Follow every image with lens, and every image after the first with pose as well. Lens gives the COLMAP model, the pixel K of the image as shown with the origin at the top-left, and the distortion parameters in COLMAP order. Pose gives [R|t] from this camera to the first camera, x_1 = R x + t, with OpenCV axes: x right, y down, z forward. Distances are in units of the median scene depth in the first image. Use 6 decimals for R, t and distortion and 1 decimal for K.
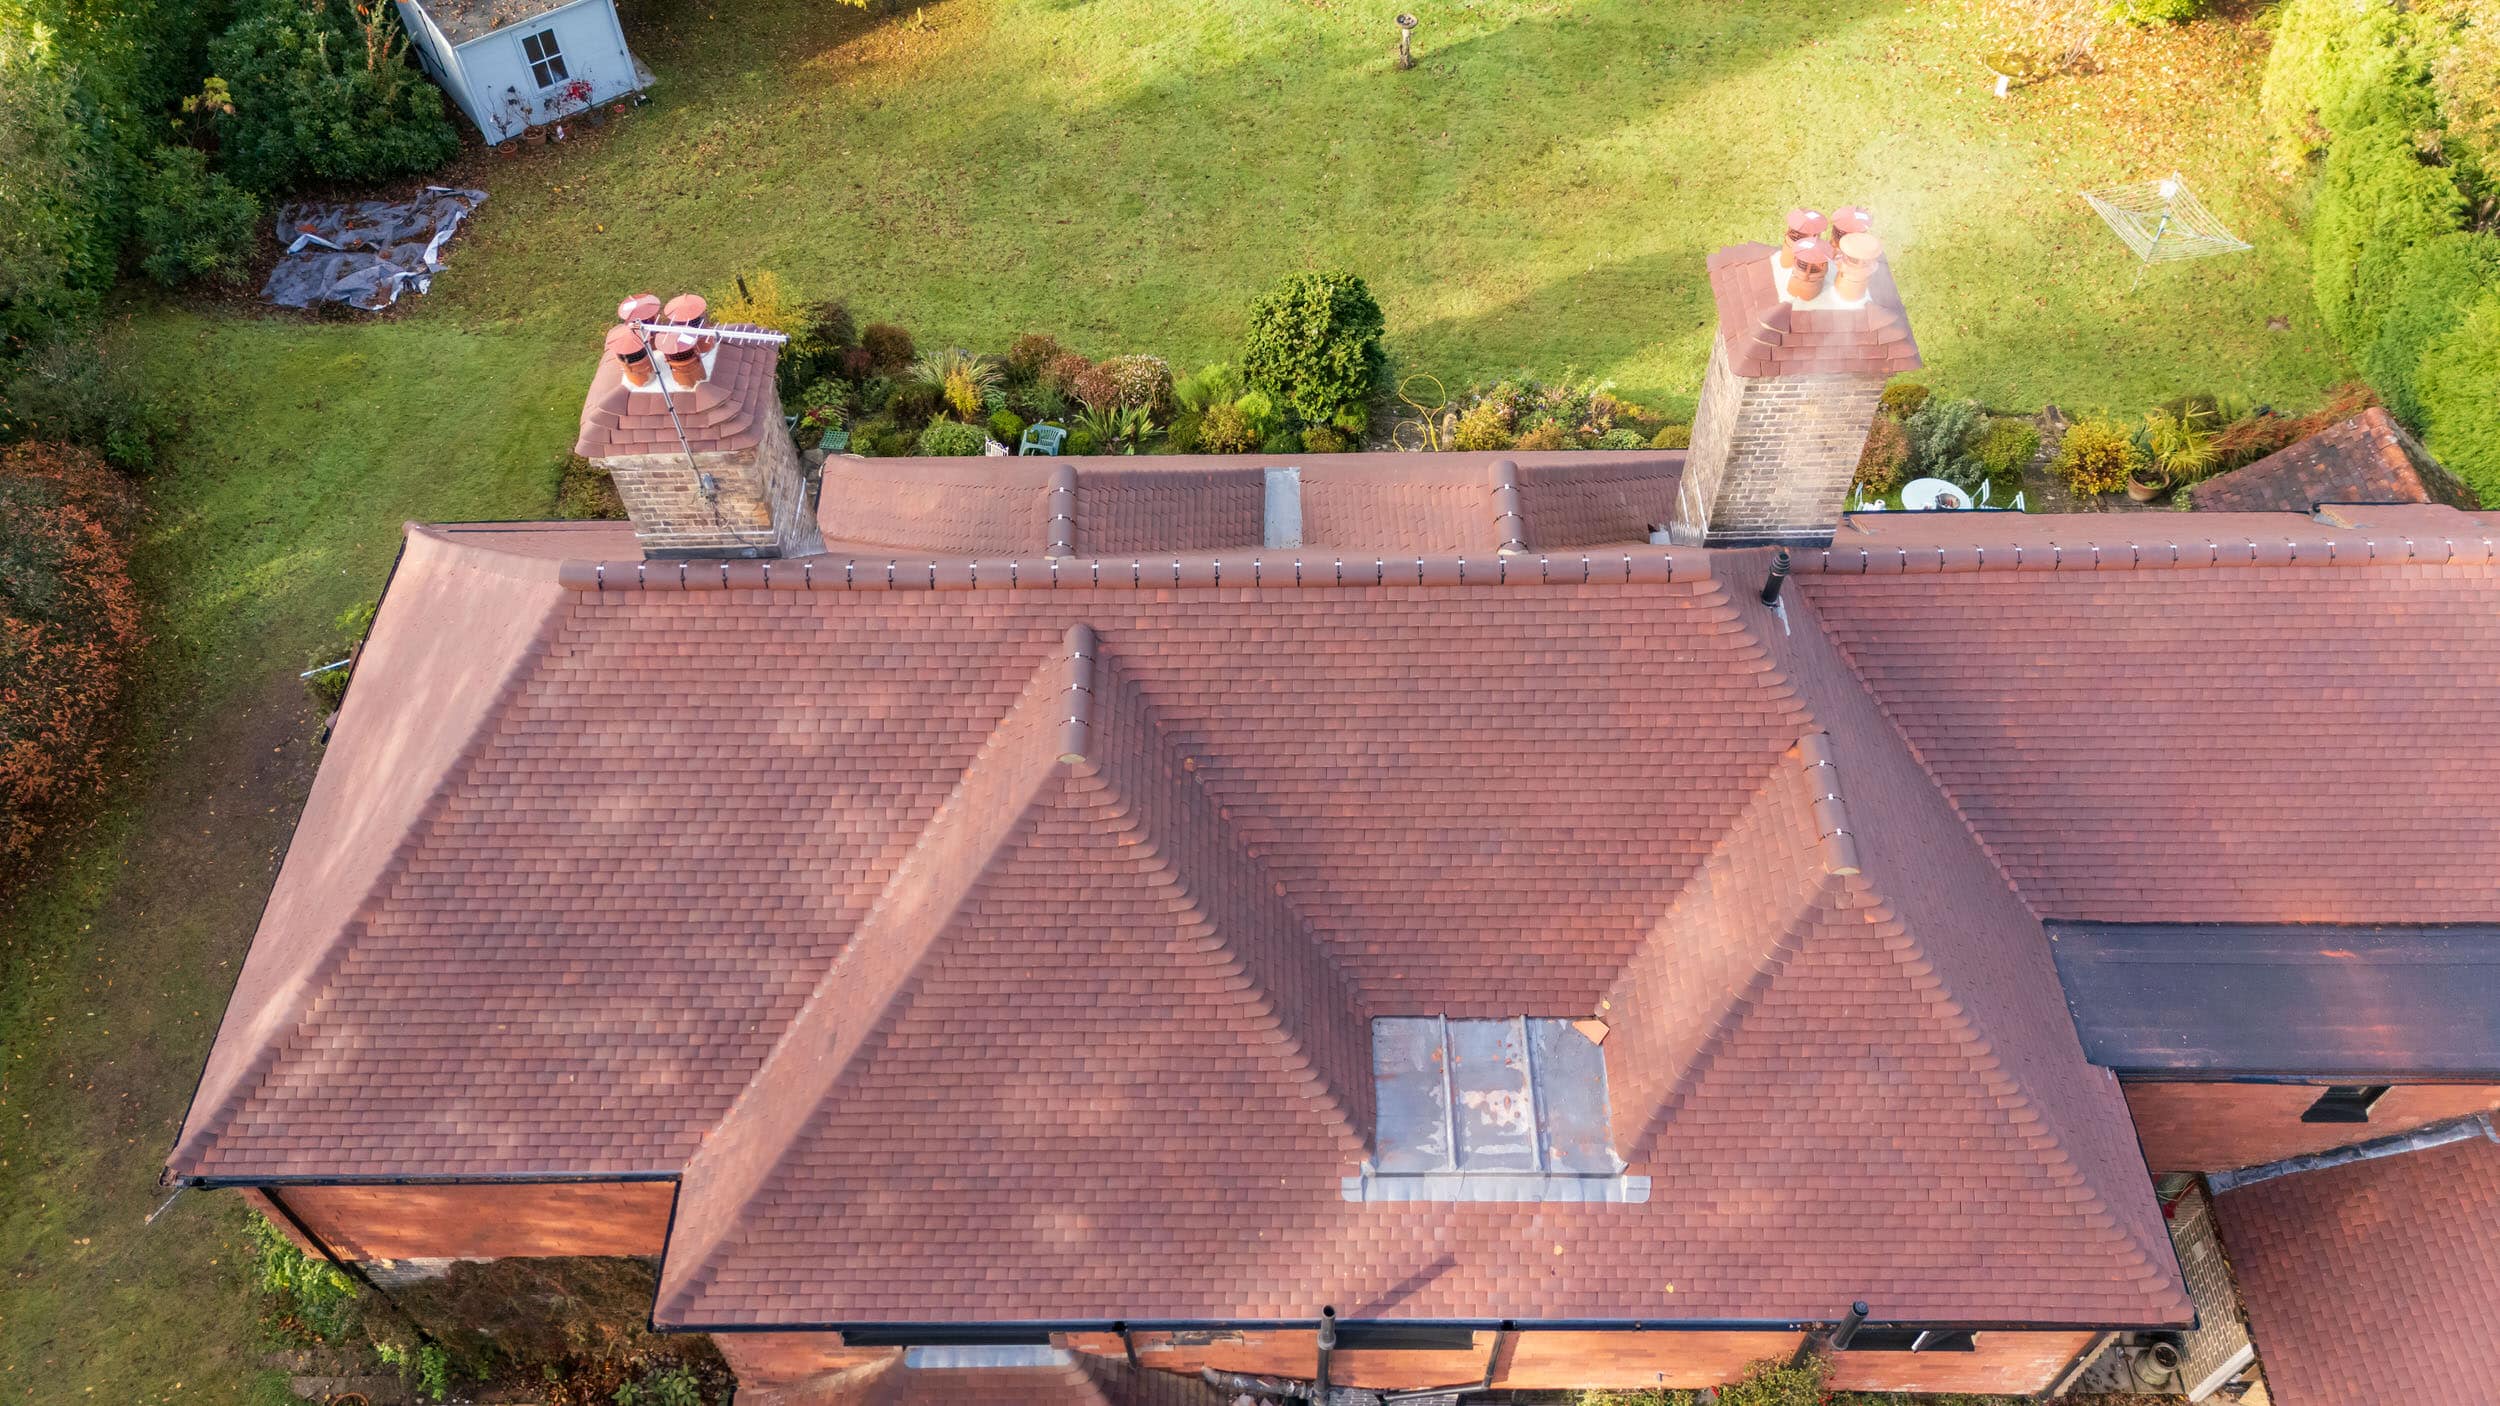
lens RADIAL K [[1819.2, 0, 1250.0], [0, 1819.2, 703.0], [0, 0, 1]] dist [0.060451, -0.001765]
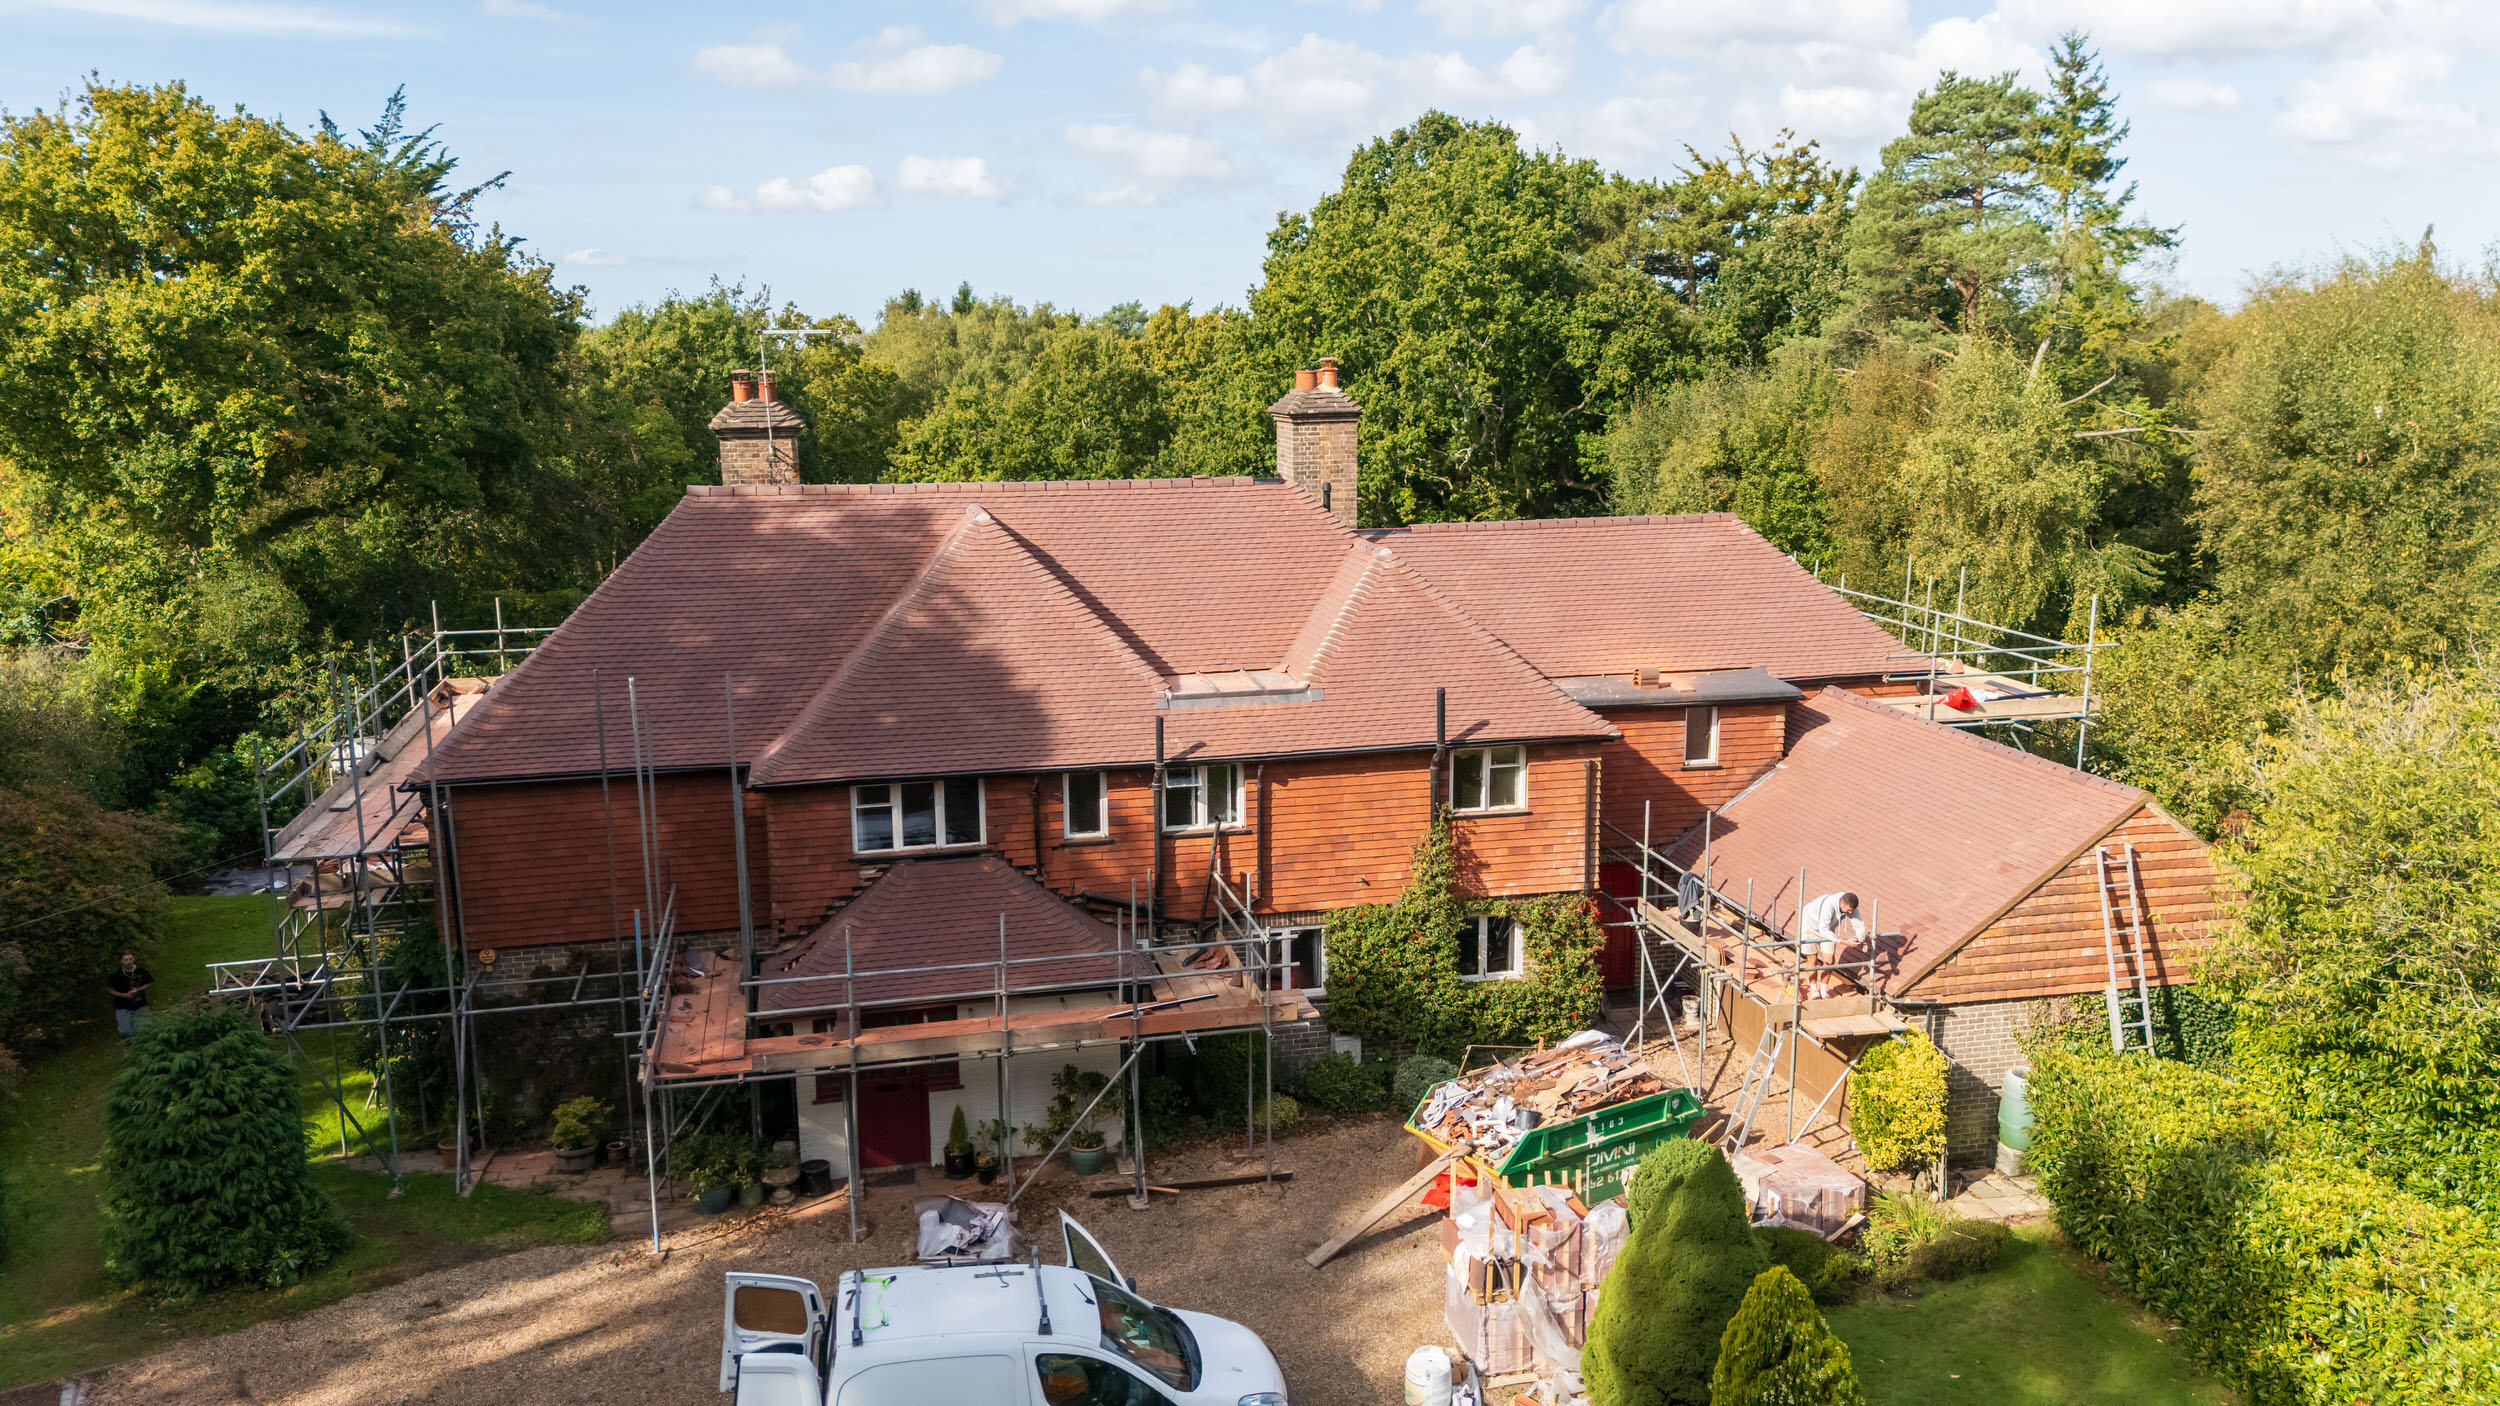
lens RADIAL K [[1791.9, 0, 1250.0], [0, 1791.9, 703.0], [0, 0, 1]] dist [0.055041, -0.041417]
pose [[0.973864, -0.039282, 0.223710, -0.108636], [0.175552, 0.755138, -0.631623, 0.607314], [-0.144121, 0.654388, 0.742298, -0.124633]]
